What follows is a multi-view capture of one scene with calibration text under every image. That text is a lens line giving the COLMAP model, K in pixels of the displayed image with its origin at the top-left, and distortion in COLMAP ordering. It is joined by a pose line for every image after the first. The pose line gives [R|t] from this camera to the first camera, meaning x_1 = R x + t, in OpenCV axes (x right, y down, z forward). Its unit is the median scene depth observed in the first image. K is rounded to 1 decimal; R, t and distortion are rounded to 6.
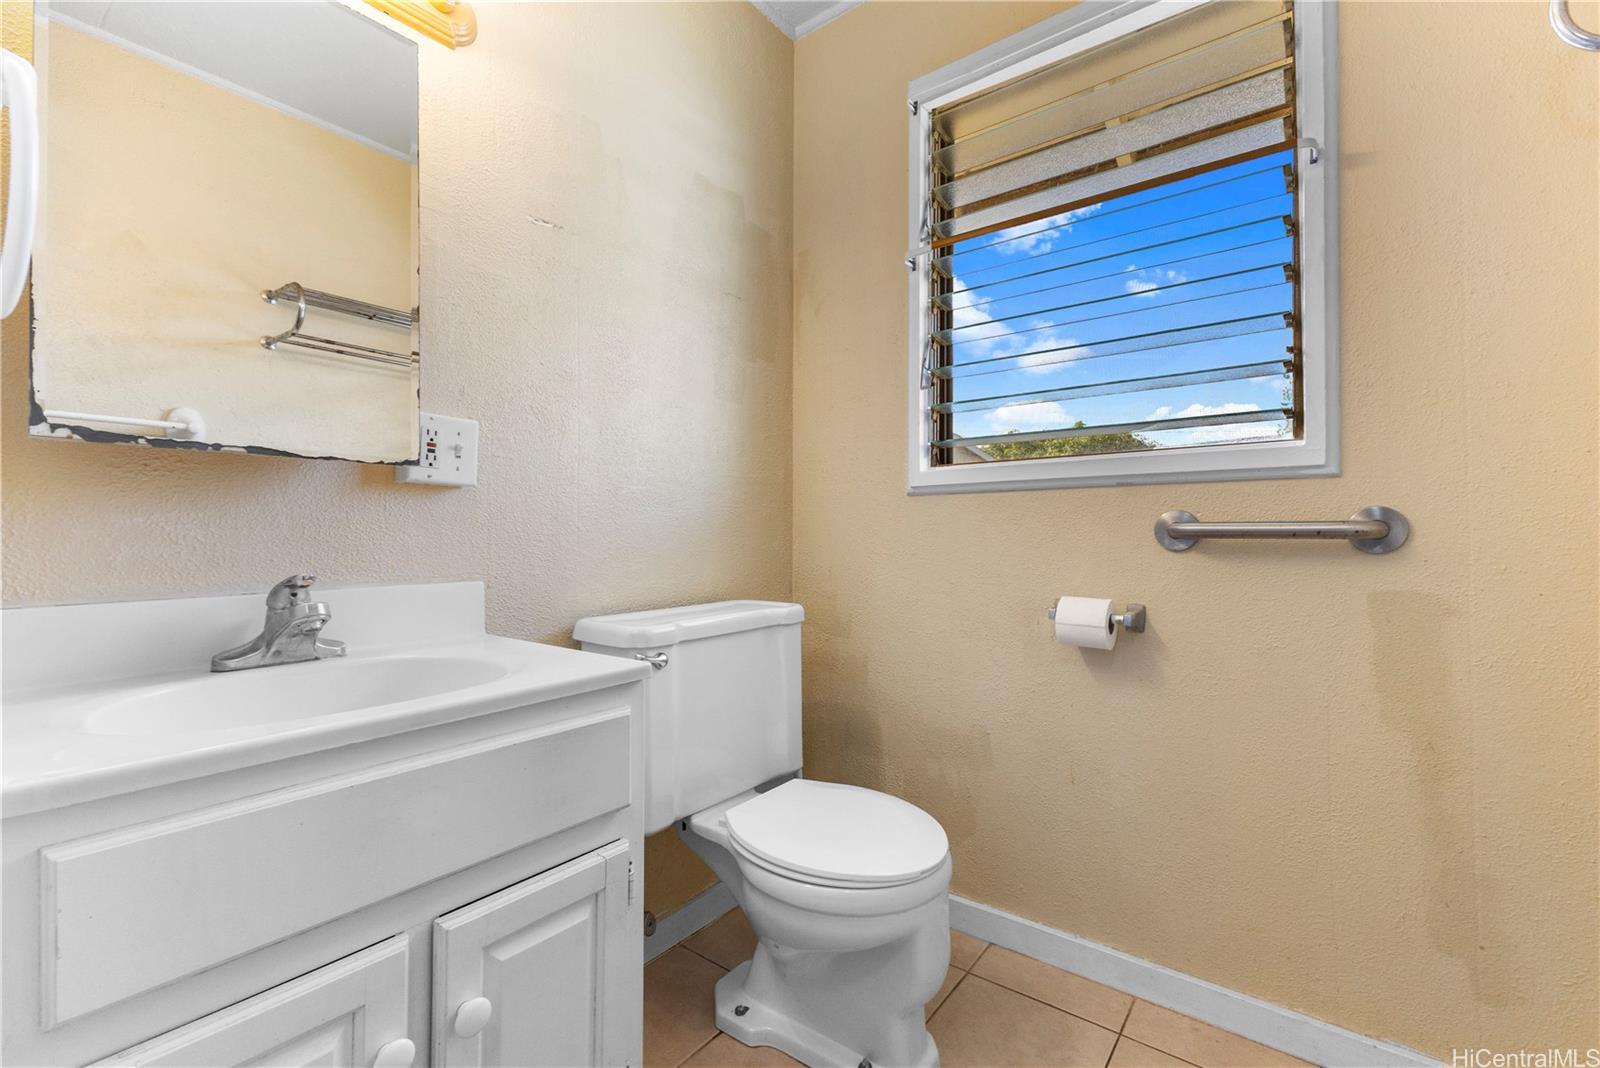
lens RADIAL K [[690.0, 0, 799.2], [0, 690.0, 527.7], [0, 0, 1]] dist [0.012557, 0.000216]
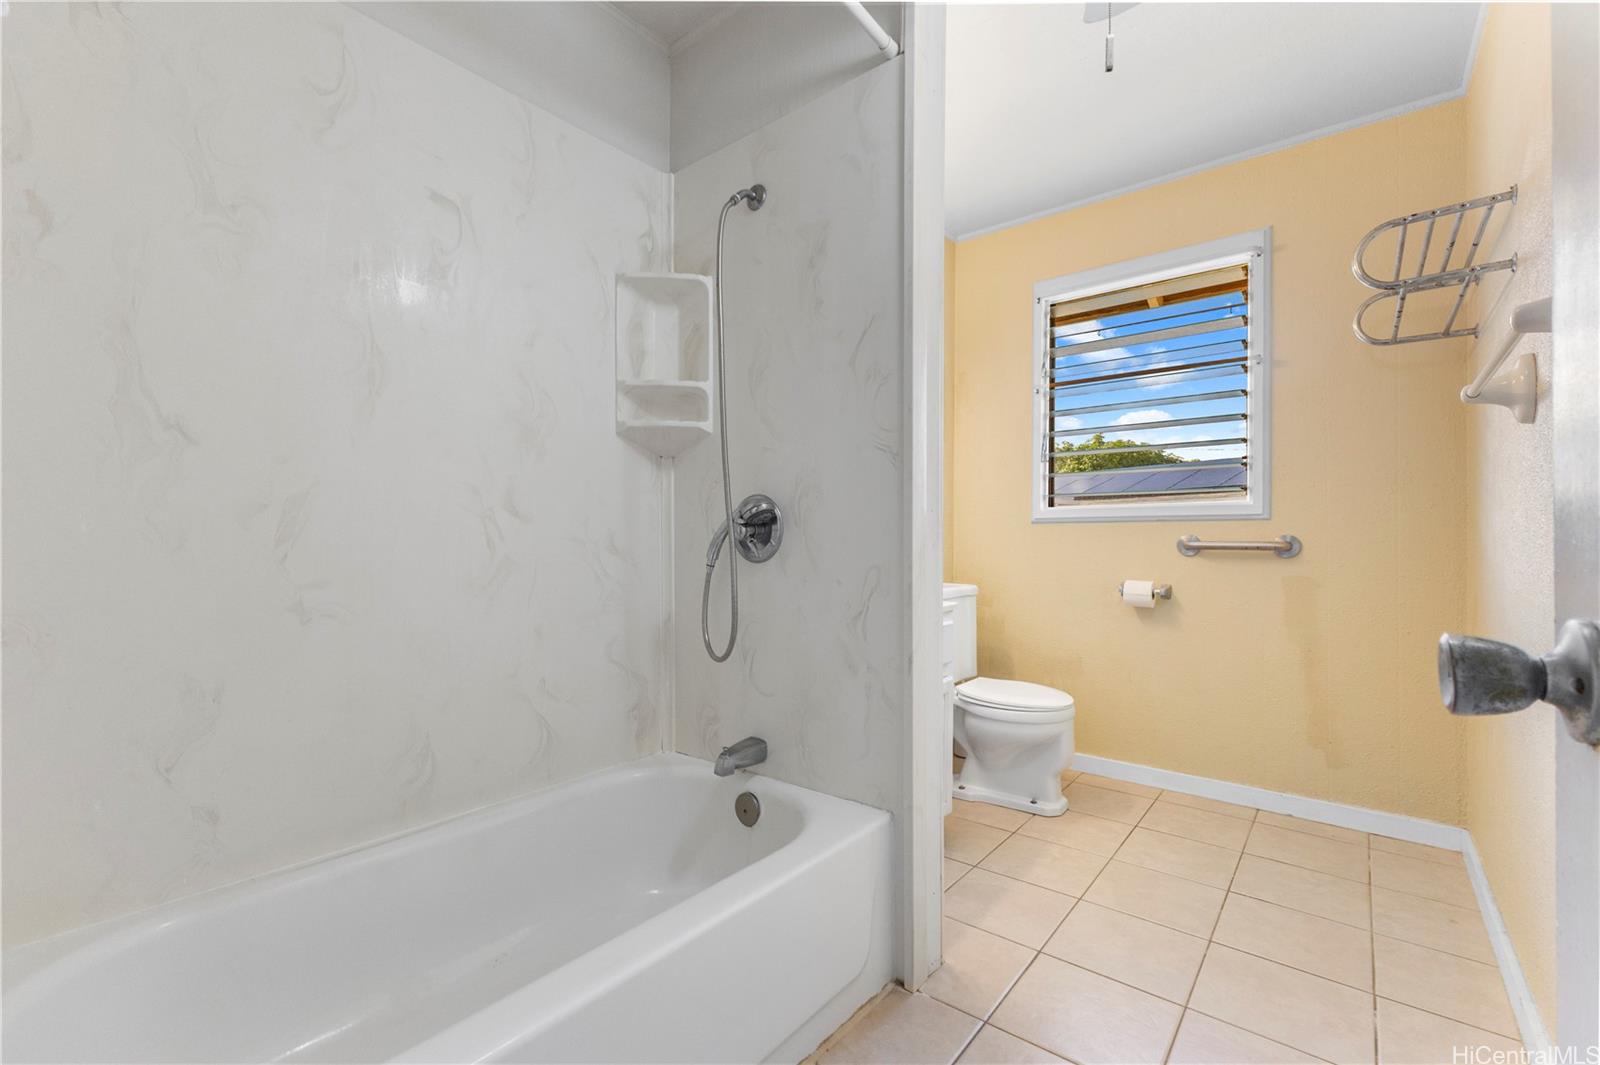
lens RADIAL K [[690.0, 0, 799.5], [0, 690.0, 536.6], [0, 0, 1]] dist [0.012557, 0.000216]
pose [[0.999854, 0.007272, -0.015434, -0.500421], [-0.007192, 0.999960, 0.005243, -0.022615], [0.015471, -0.005131, 0.999867, -0.930758]]
